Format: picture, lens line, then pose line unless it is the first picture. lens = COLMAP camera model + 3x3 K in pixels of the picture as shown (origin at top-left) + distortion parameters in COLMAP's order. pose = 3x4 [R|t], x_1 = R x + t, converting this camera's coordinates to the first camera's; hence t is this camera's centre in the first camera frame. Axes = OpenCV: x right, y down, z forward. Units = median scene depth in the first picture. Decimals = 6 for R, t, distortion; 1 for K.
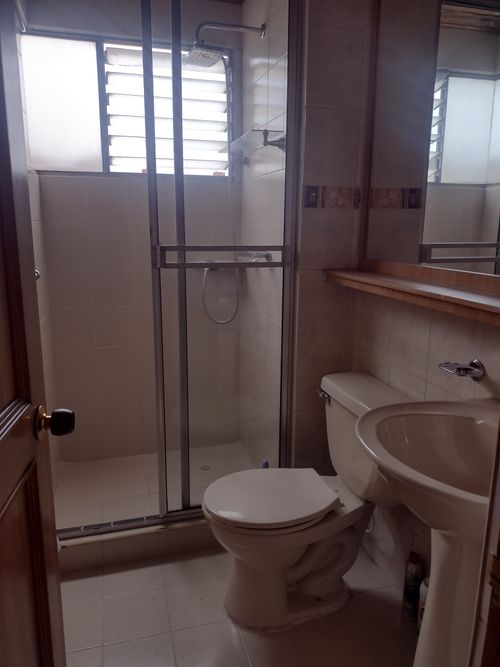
lens RADIAL K [[505.4, 0, 256.2], [0, 505.4, 345.0], [0, 0, 1]] dist [0.097400, -0.147460]
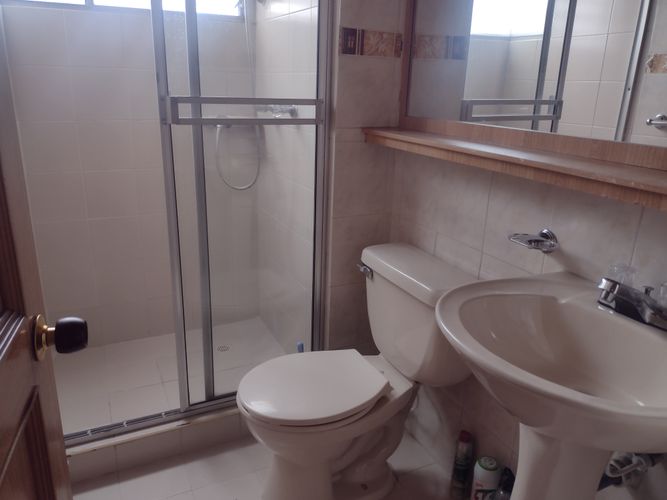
lens RADIAL K [[505.4, 0, 332.0], [0, 505.4, 249.2], [0, 0, 1]] dist [0.097400, -0.147460]
pose [[0.987037, -0.032615, 0.157141, -0.066022], [0.018696, 0.995834, 0.089250, -0.018497], [-0.159397, -0.085155, 0.983535, 0.121565]]
